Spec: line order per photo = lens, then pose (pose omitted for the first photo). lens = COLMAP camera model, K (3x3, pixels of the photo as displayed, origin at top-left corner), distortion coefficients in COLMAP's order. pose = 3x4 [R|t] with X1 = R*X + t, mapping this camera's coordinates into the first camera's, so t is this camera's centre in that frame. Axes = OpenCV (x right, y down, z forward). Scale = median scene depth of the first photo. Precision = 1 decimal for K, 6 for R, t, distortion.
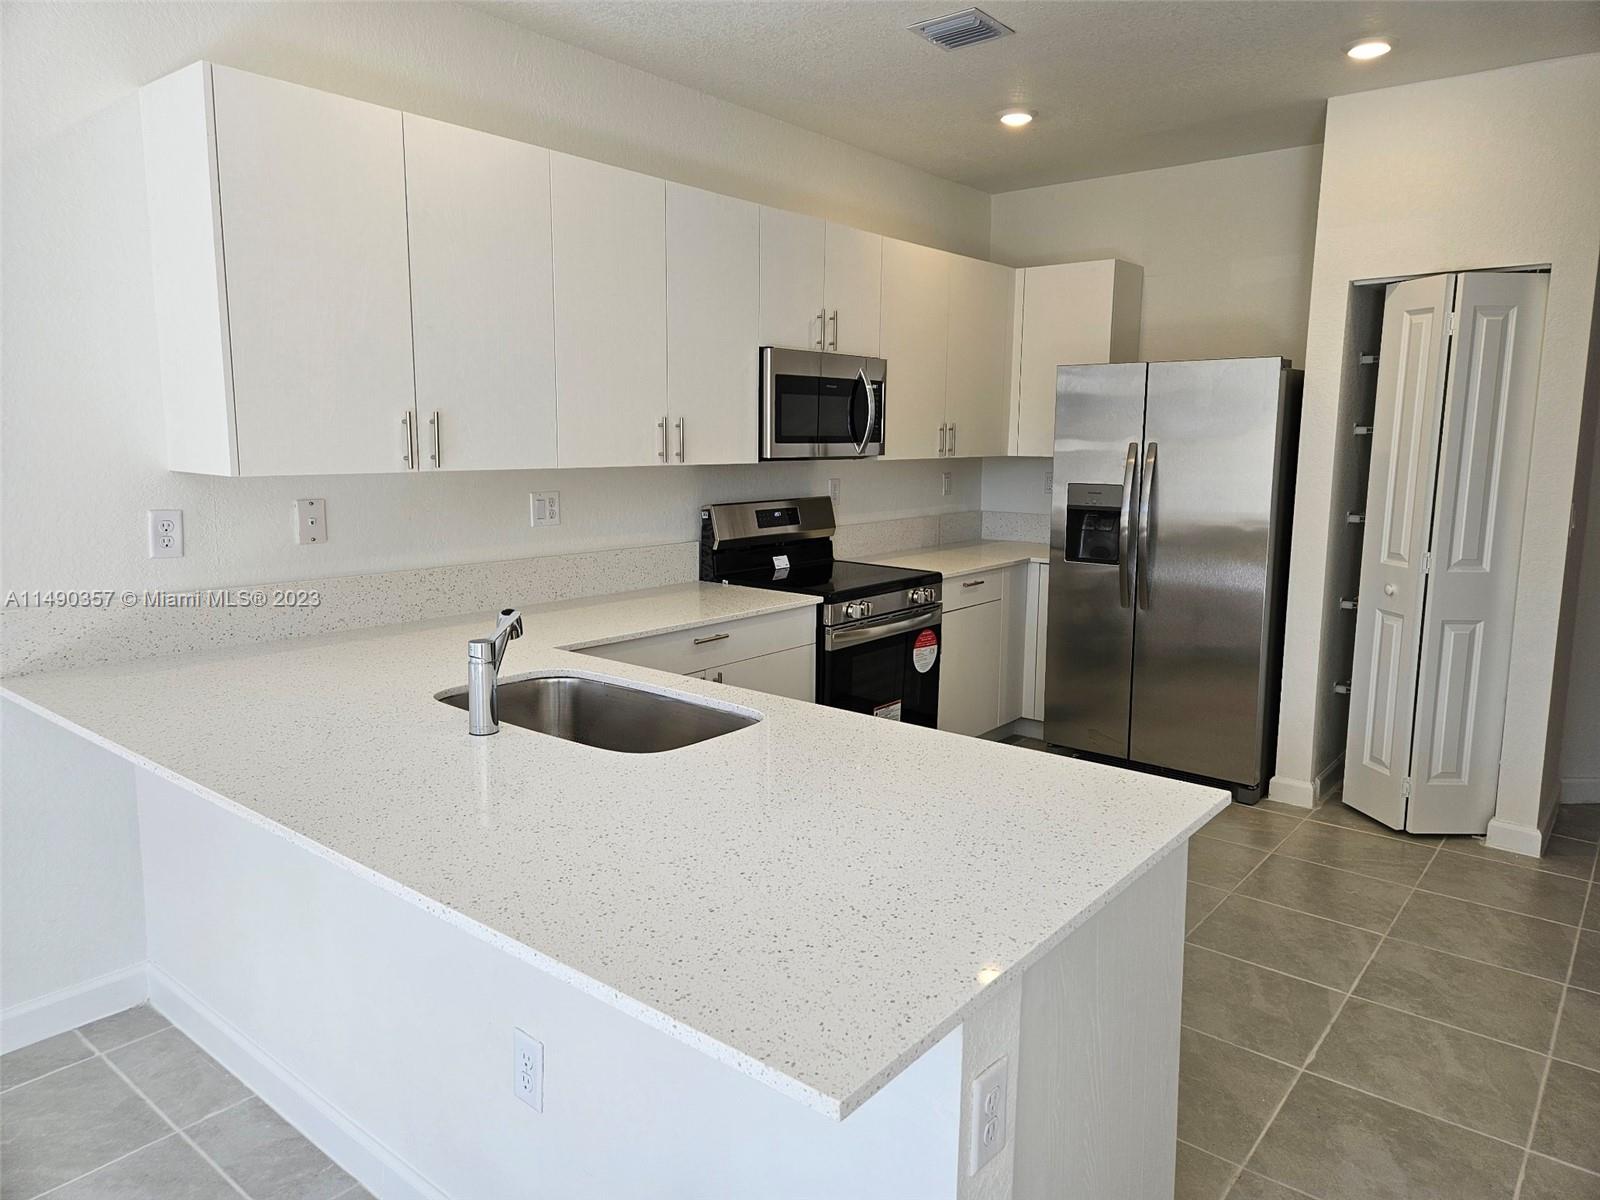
lens RADIAL K [[1075.8, 0, 794.1], [0, 1075.8, 598.1], [0, 0, 1]] dist [0.060068, -0.035162]
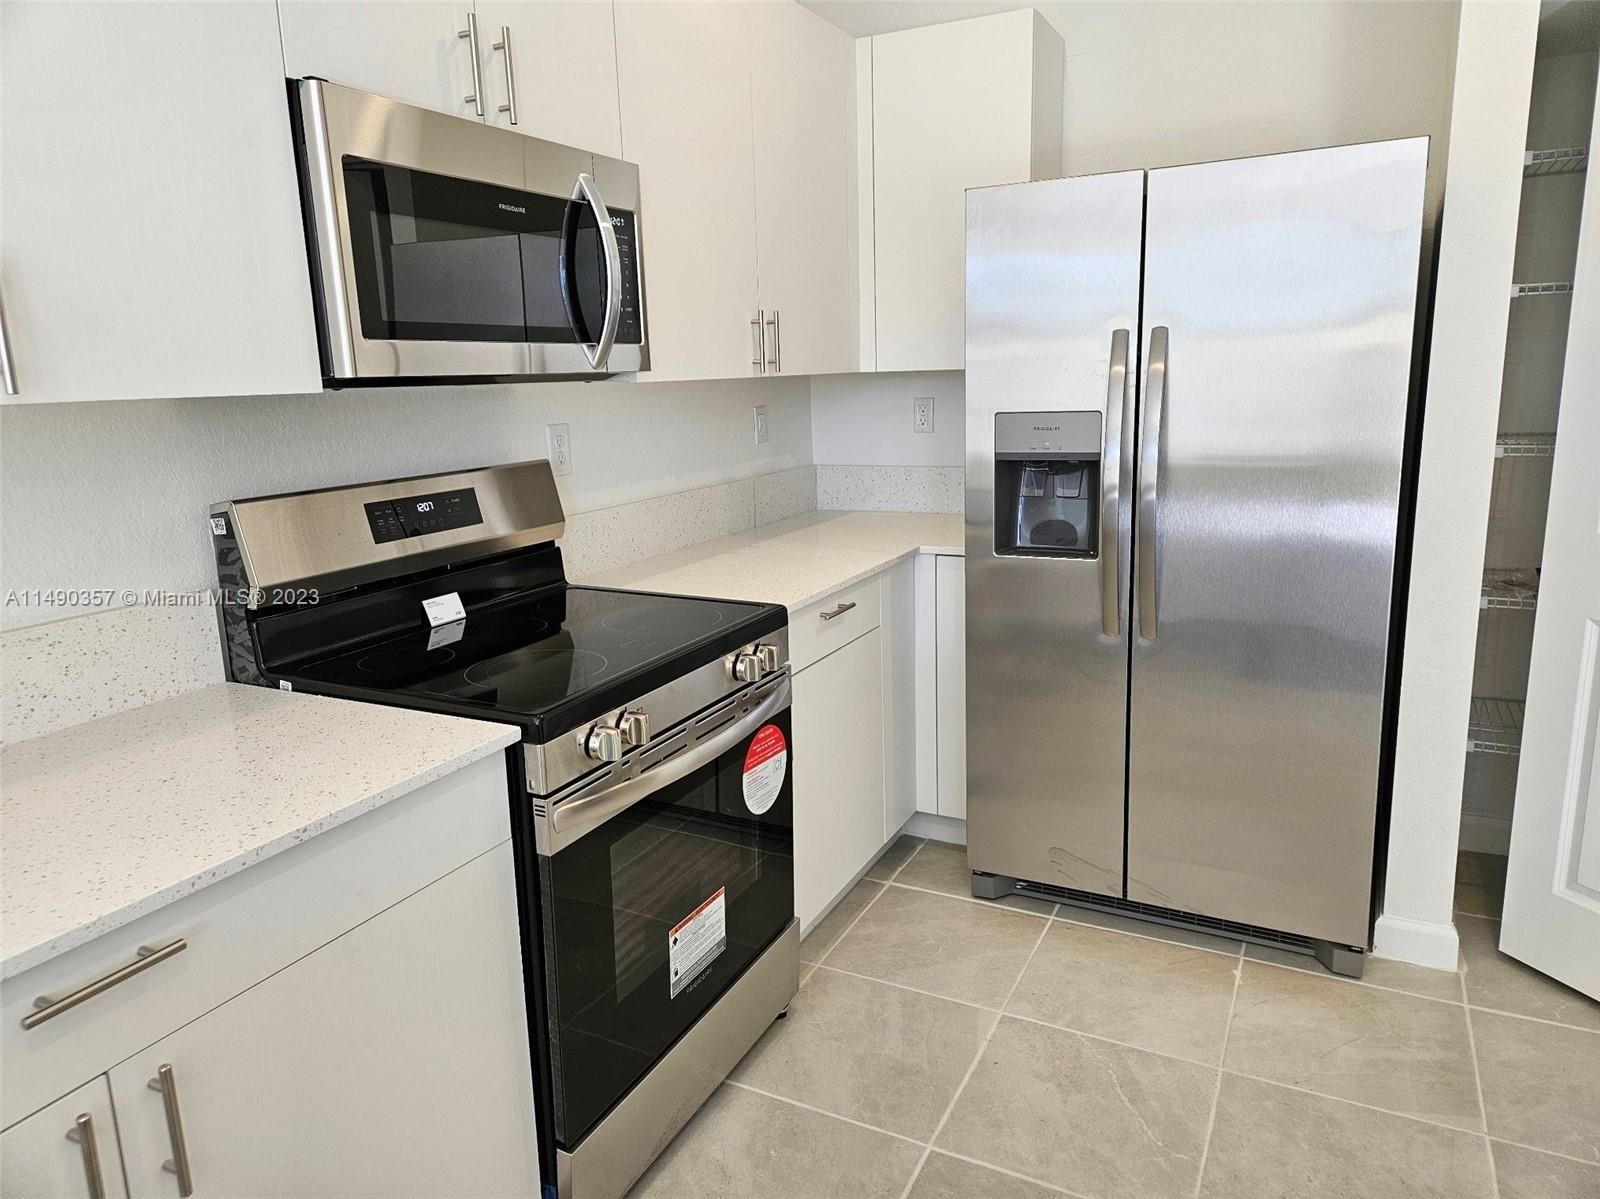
lens RADIAL K [[1075.8, 0, 809.0], [0, 1075.8, 595.9], [0, 0, 1]] dist [0.060068, -0.035162]
pose [[0.974742, -0.080241, 0.208420, 0.044757], [0.069350, 0.995843, 0.059058, -0.056214], [-0.212292, -0.043113, 0.976255, 0.514139]]
